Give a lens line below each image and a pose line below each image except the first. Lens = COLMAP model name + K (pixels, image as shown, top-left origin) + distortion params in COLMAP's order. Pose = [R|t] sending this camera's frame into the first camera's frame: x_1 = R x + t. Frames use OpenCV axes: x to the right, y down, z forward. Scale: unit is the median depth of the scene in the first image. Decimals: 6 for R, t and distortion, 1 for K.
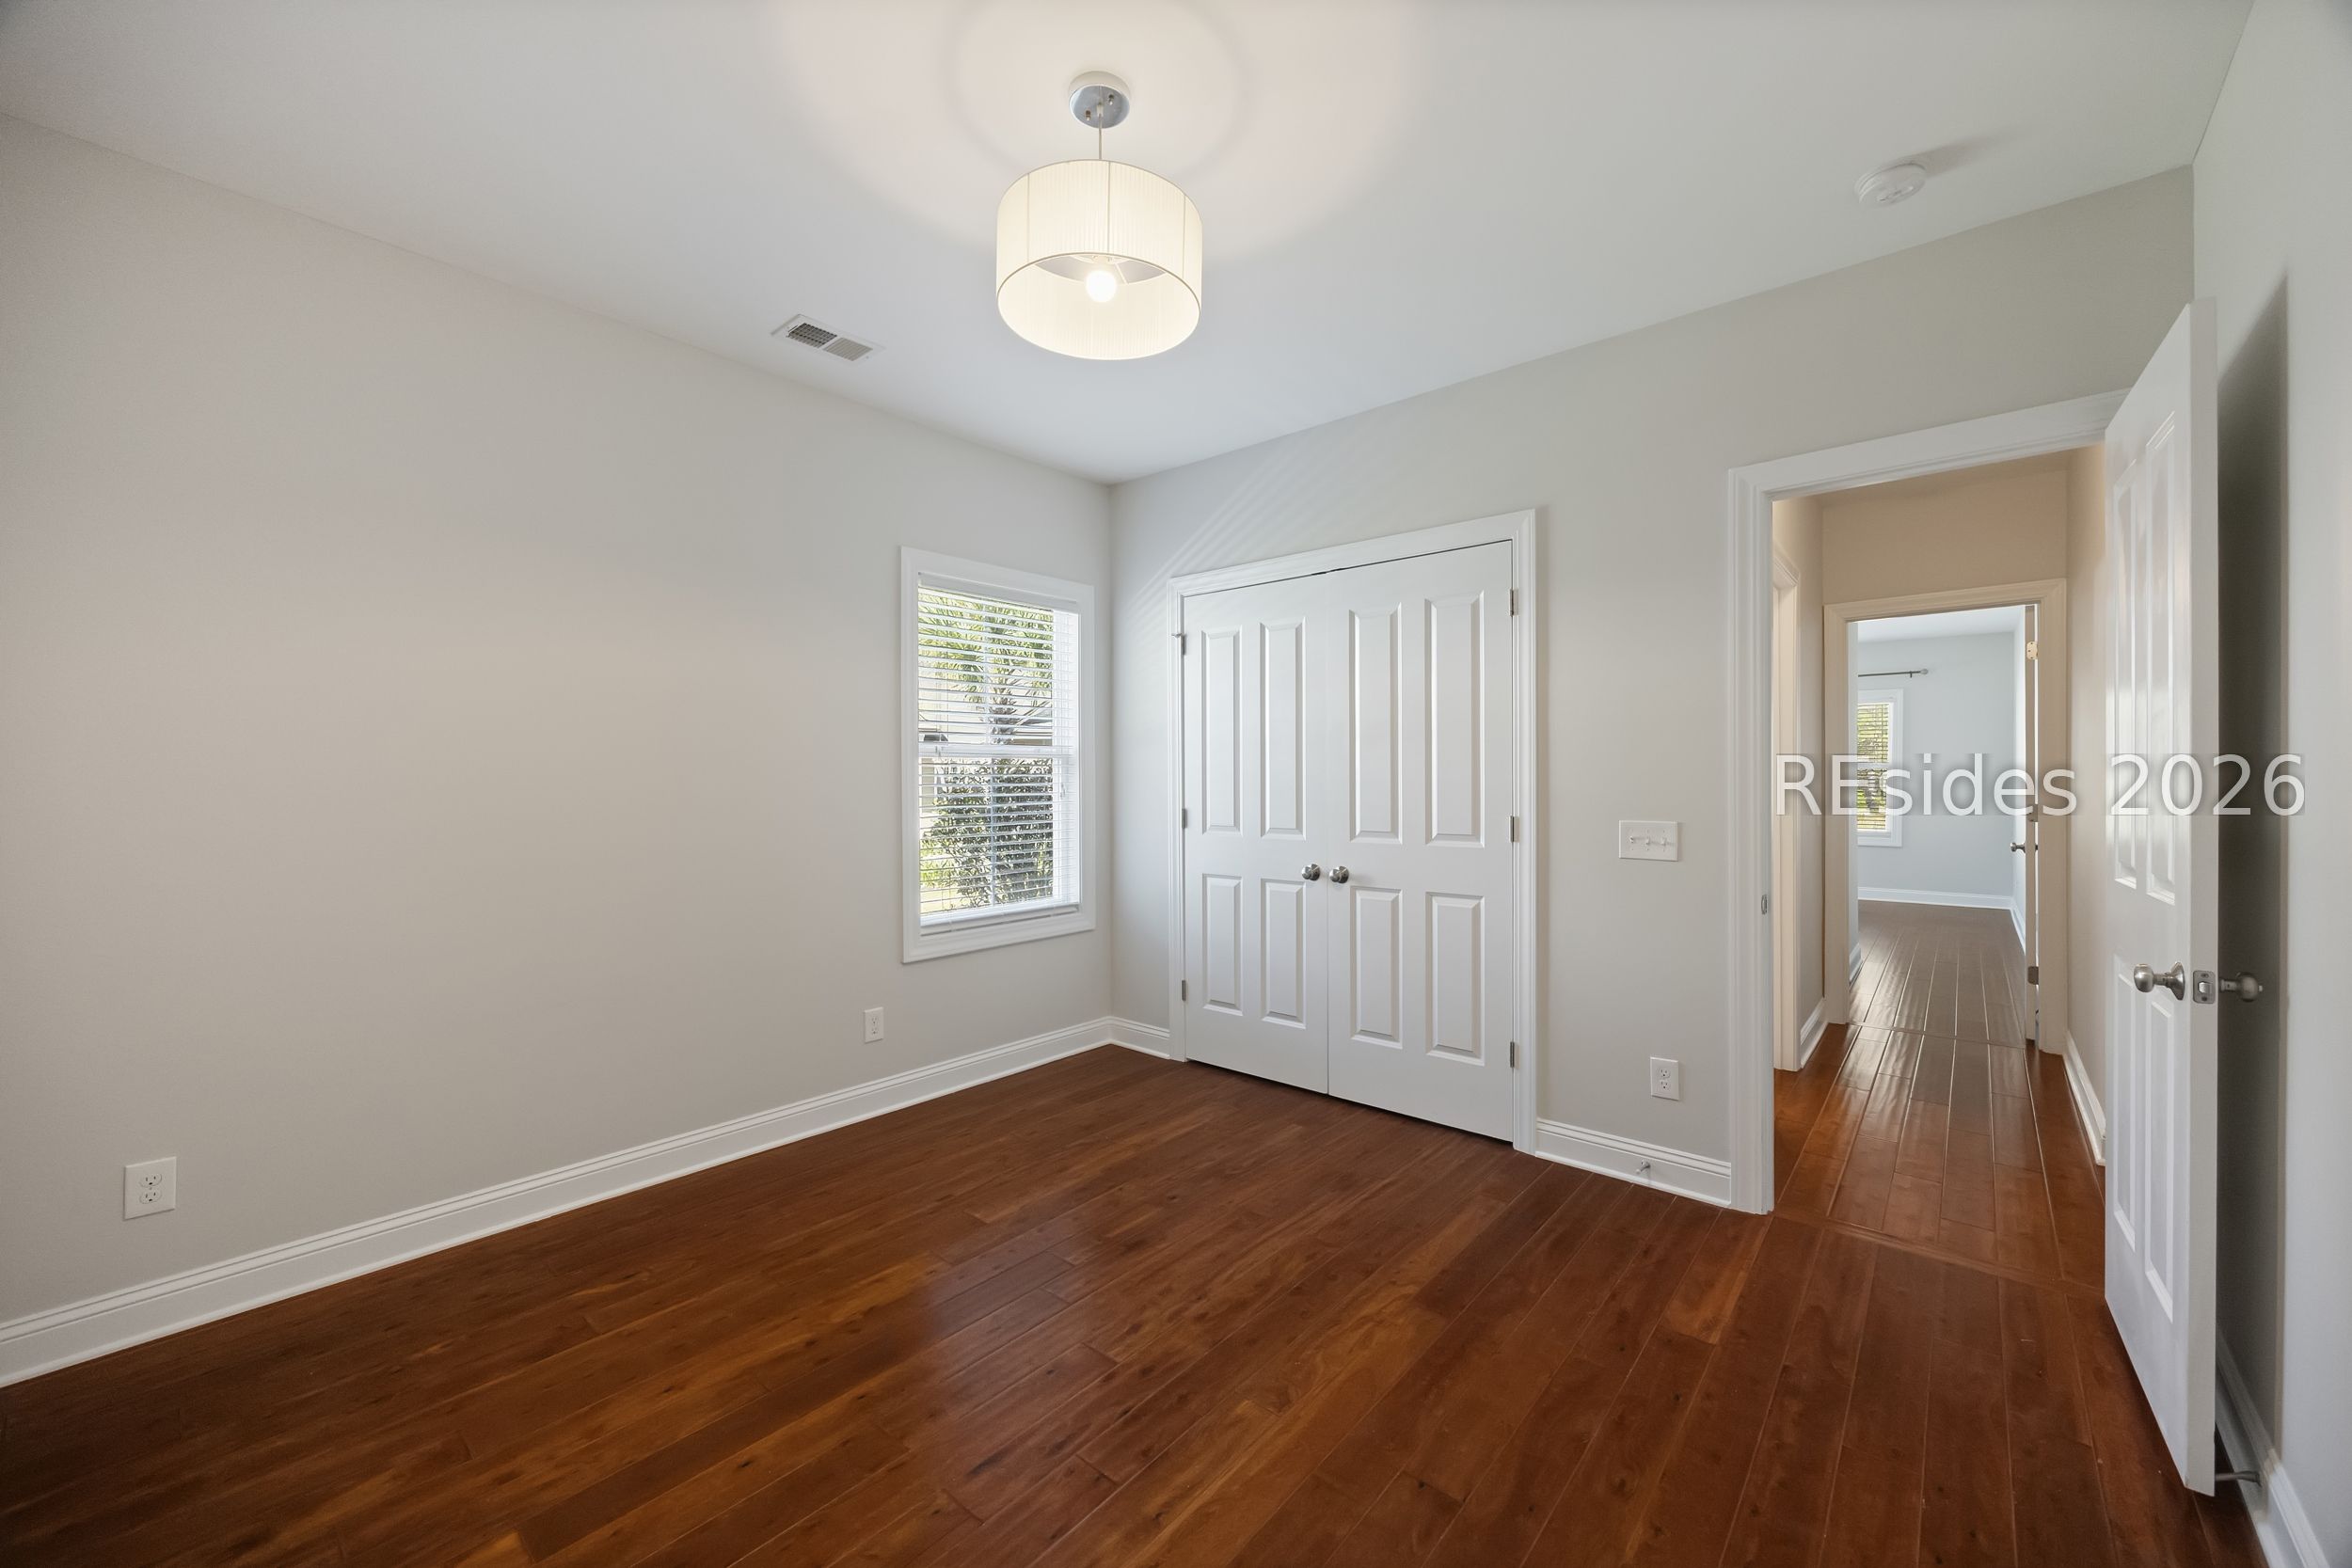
lens RADIAL K [[905.6, 0, 1182.4], [0, 905.6, 784.1], [0, 0, 1]] dist [-0.002129, -0.000039]
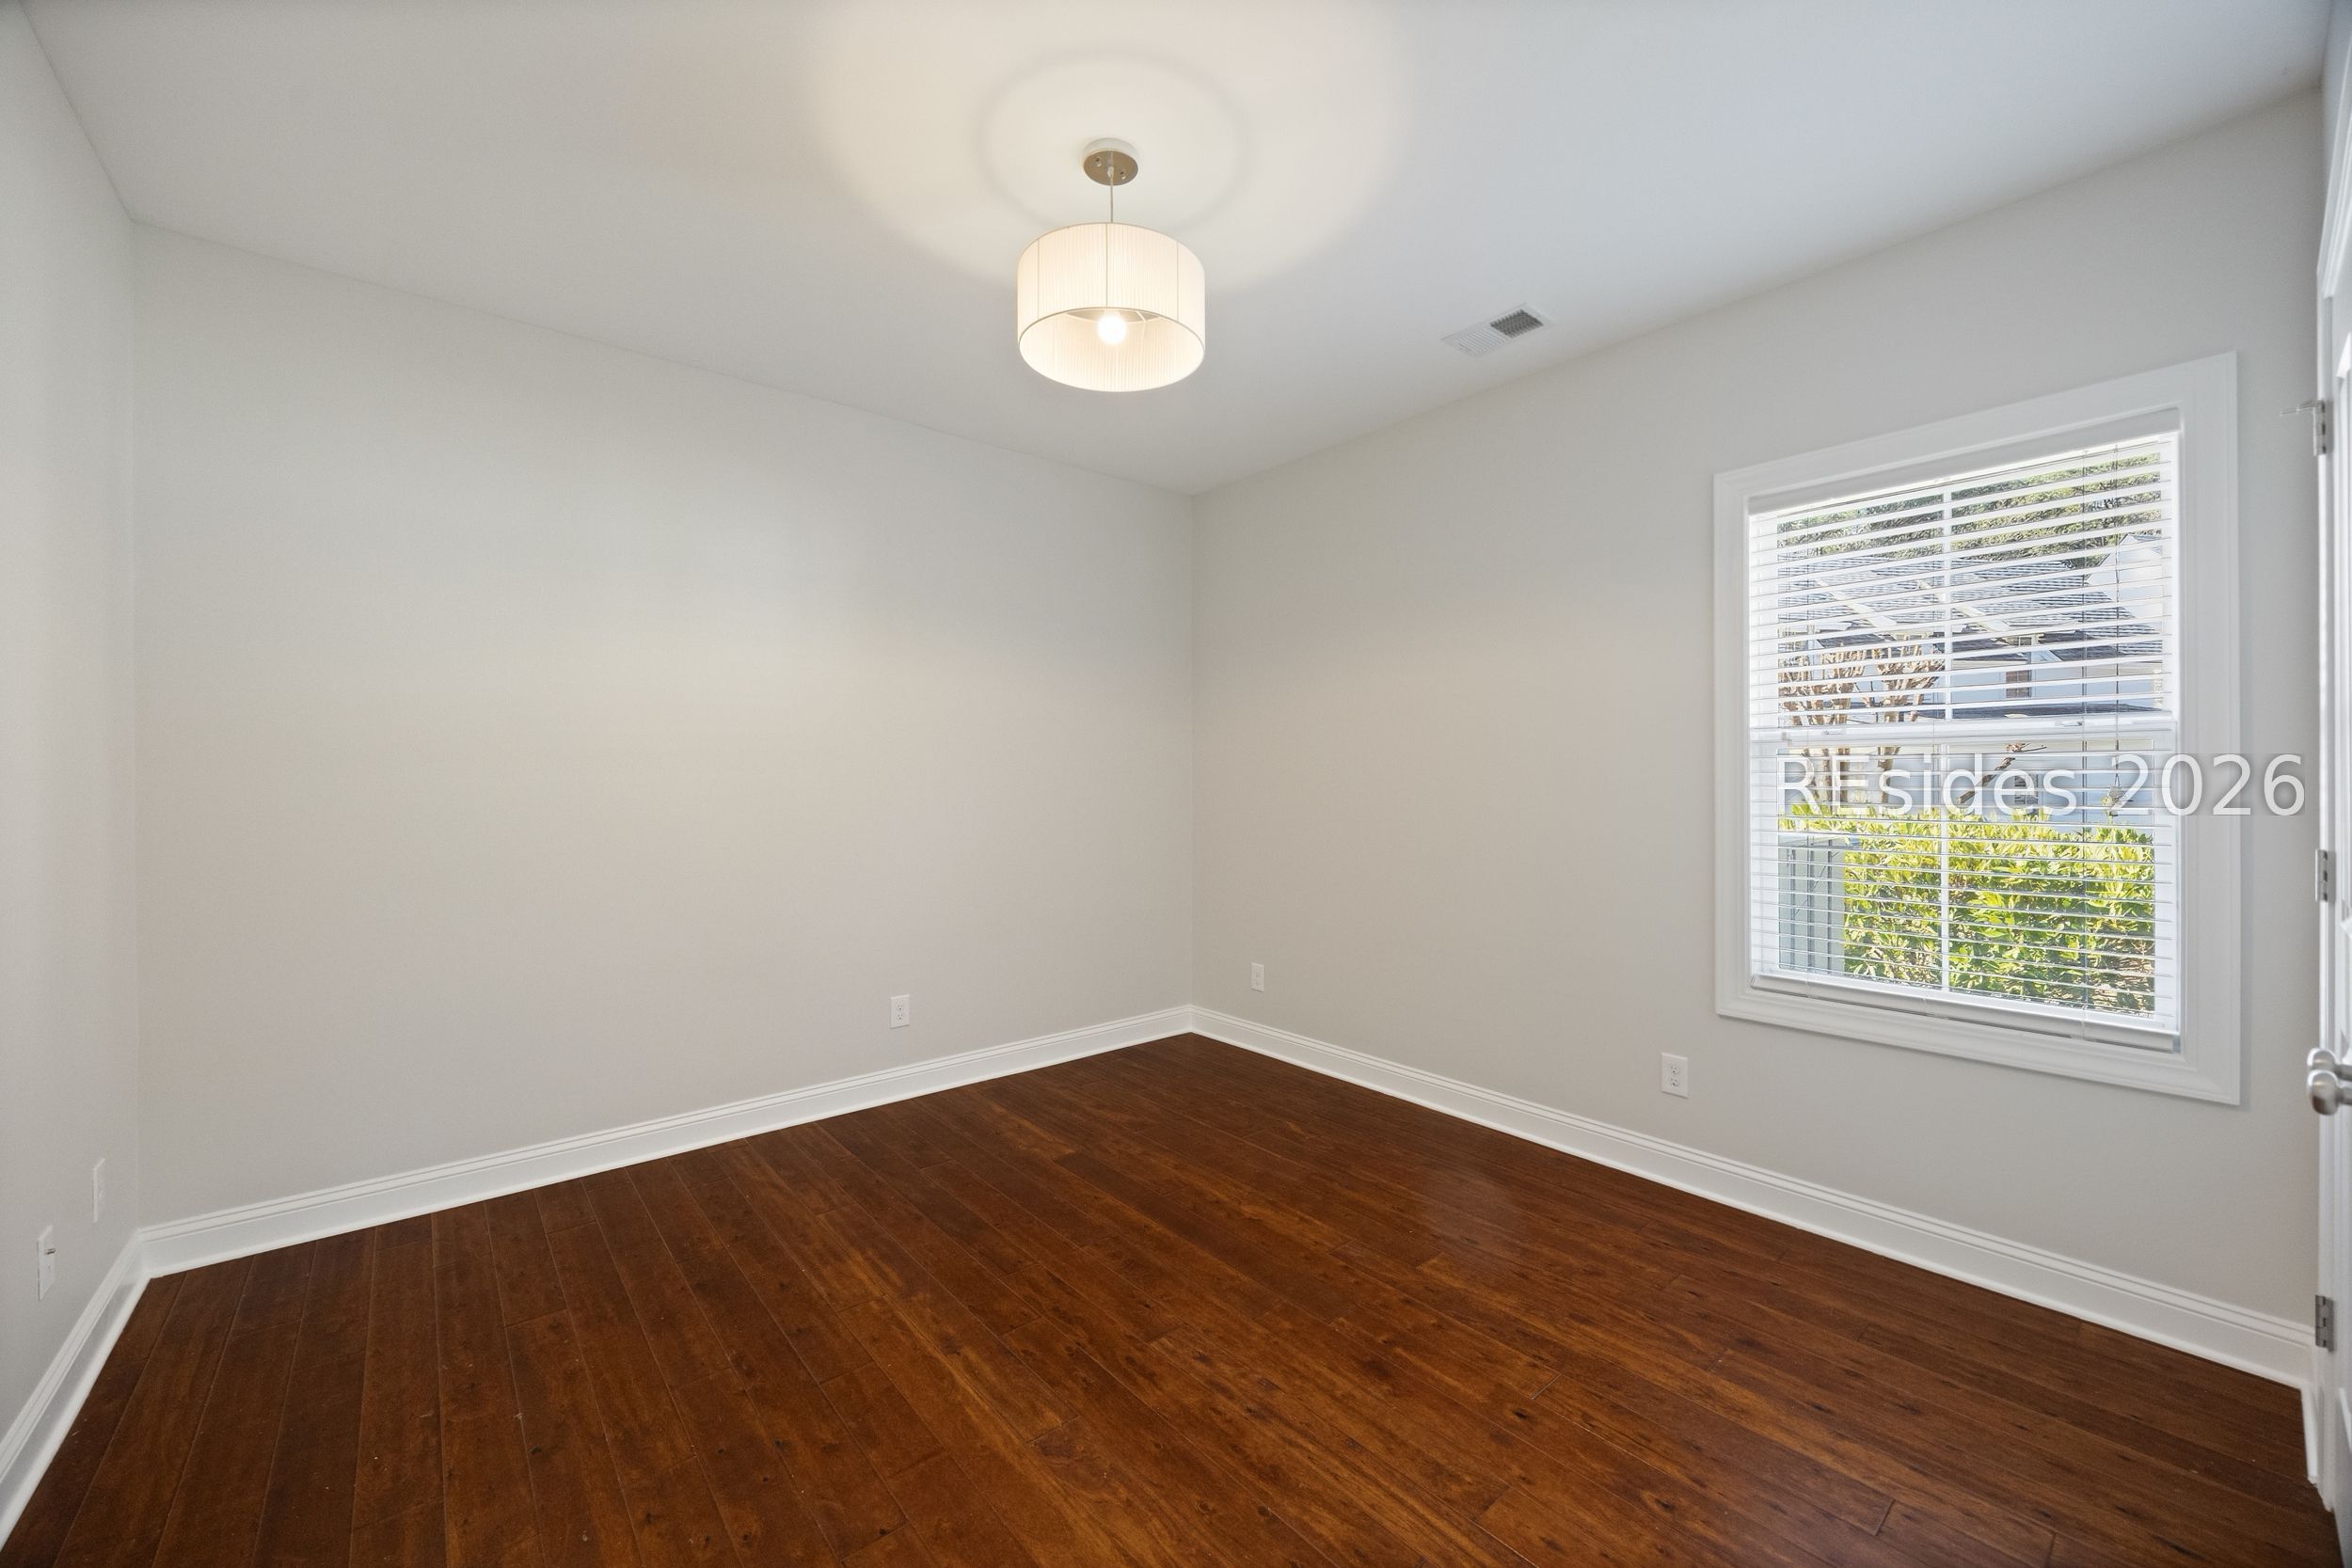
lens RADIAL K [[905.6, 0, 1178.1], [0, 905.6, 777.0], [0, 0, 1]] dist [-0.002129, -0.000039]
pose [[-0.156757, 0.001384, -0.987636, 0.763668], [-0.003984, 0.999990, 0.002034, -0.005689], [0.987629, 0.004254, -0.156750, 0.969327]]
